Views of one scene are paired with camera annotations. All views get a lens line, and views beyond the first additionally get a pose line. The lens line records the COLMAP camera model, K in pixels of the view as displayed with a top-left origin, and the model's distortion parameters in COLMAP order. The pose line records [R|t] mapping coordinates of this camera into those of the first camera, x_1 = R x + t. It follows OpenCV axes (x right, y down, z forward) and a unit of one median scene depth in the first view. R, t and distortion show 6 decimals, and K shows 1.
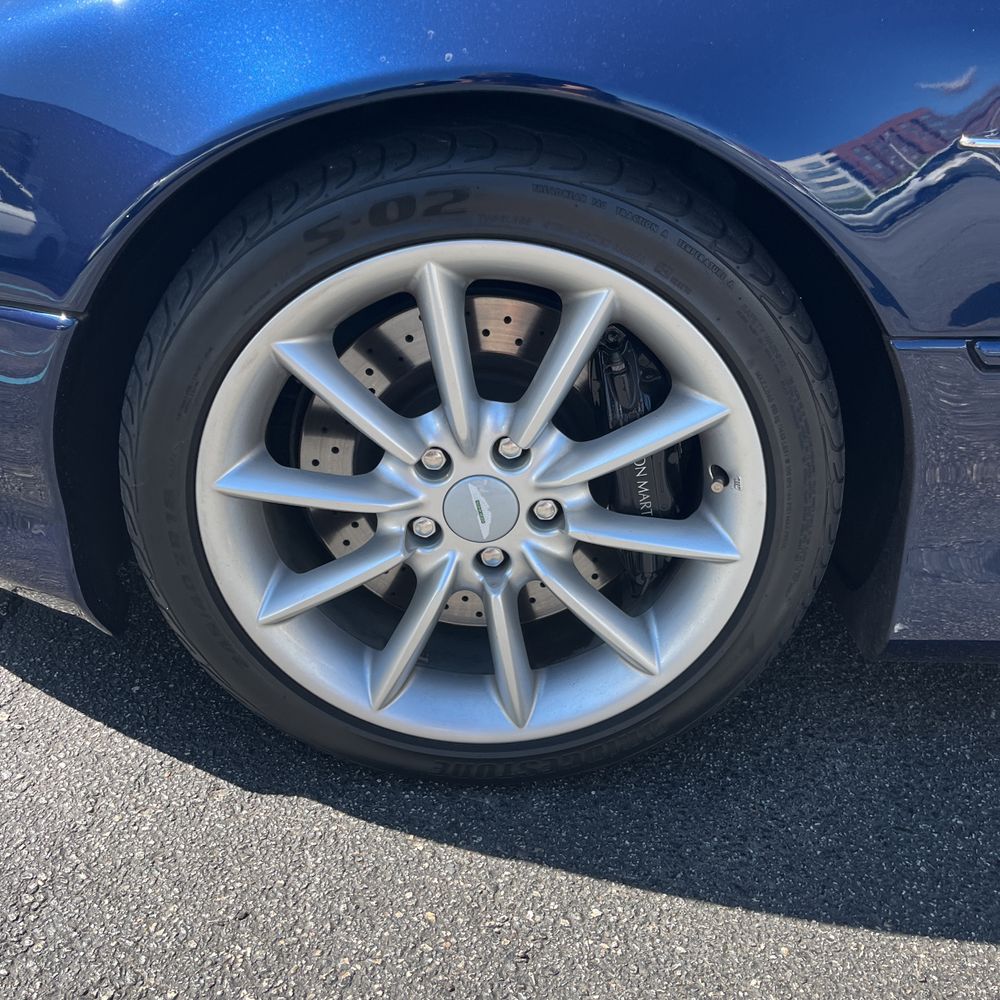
lens RADIAL K [[1015.7, 0, 493.0], [0, 1015.7, 496.9], [0, 0, 1]] dist [0.024945, 0.000000]
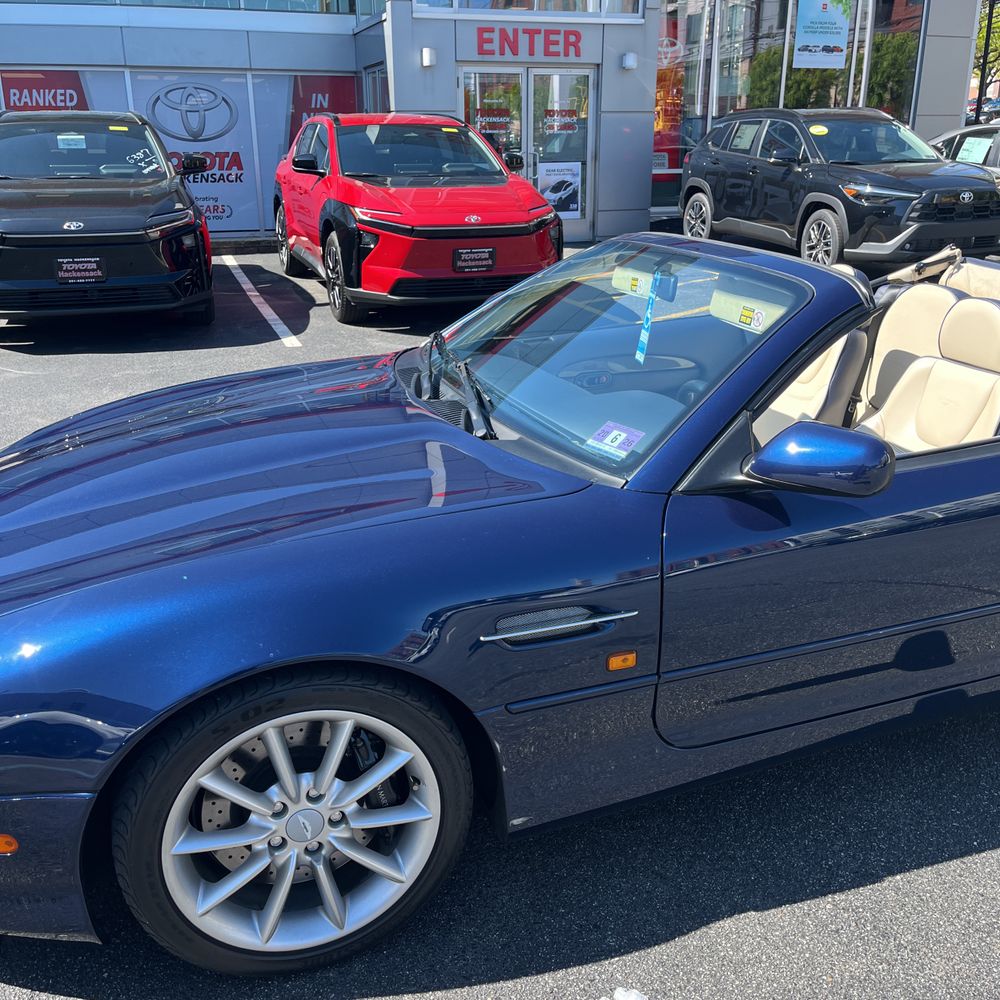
lens RADIAL K [[1015.7, 0, 496.9], [0, 1015.7, 519.8], [0, 0, 1]] dist [0.024945, 0.000000]
pose [[0.934214, -0.171718, 0.312661, -0.183576], [0.208997, 0.973799, -0.089647, -0.316729], [-0.289074, 0.149094, 0.945625, -1.105920]]
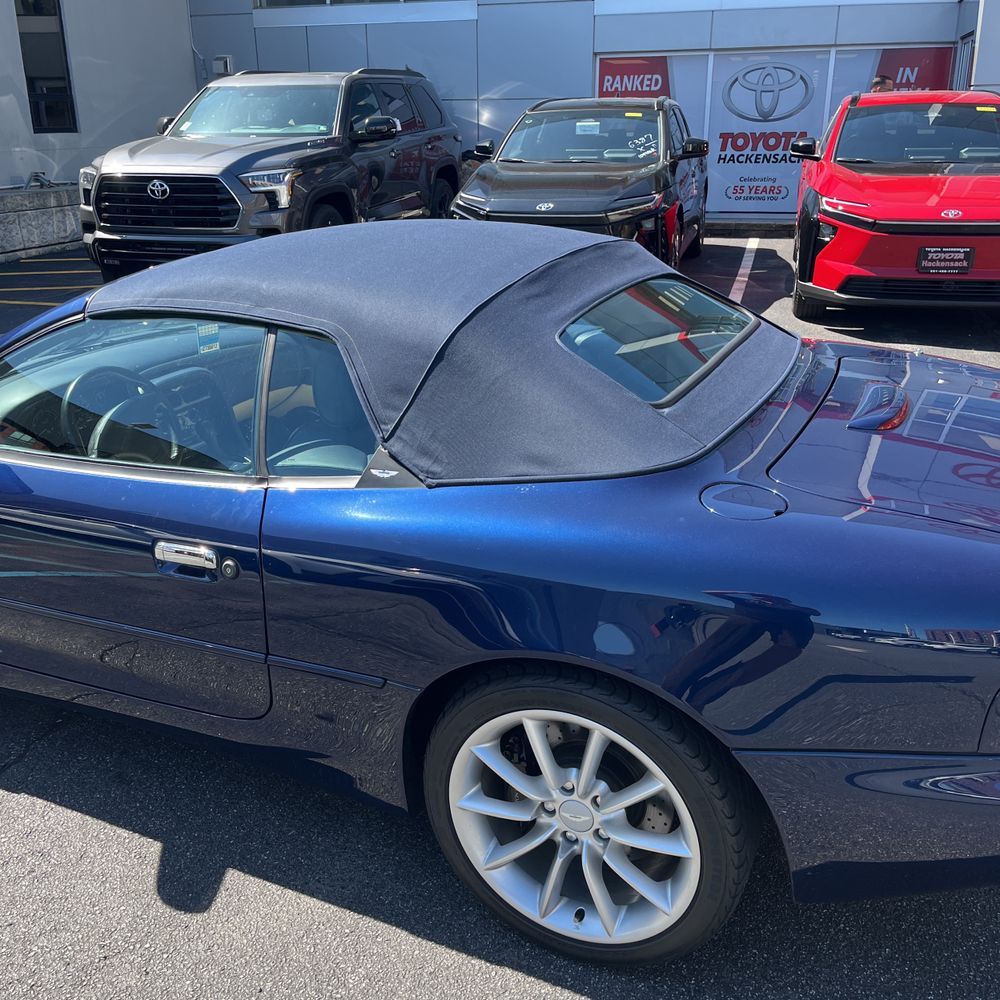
lens RADIAL K [[1015.7, 0, 492.8], [0, 1015.7, 510.0], [0, 0, 1]] dist [0.024945, 0.000000]
pose [[0.967473, 0.032007, -0.250940, 1.354402], [-0.063539, 0.990910, -0.118579, -0.331414], [0.244863, 0.130666, 0.960712, -1.078002]]
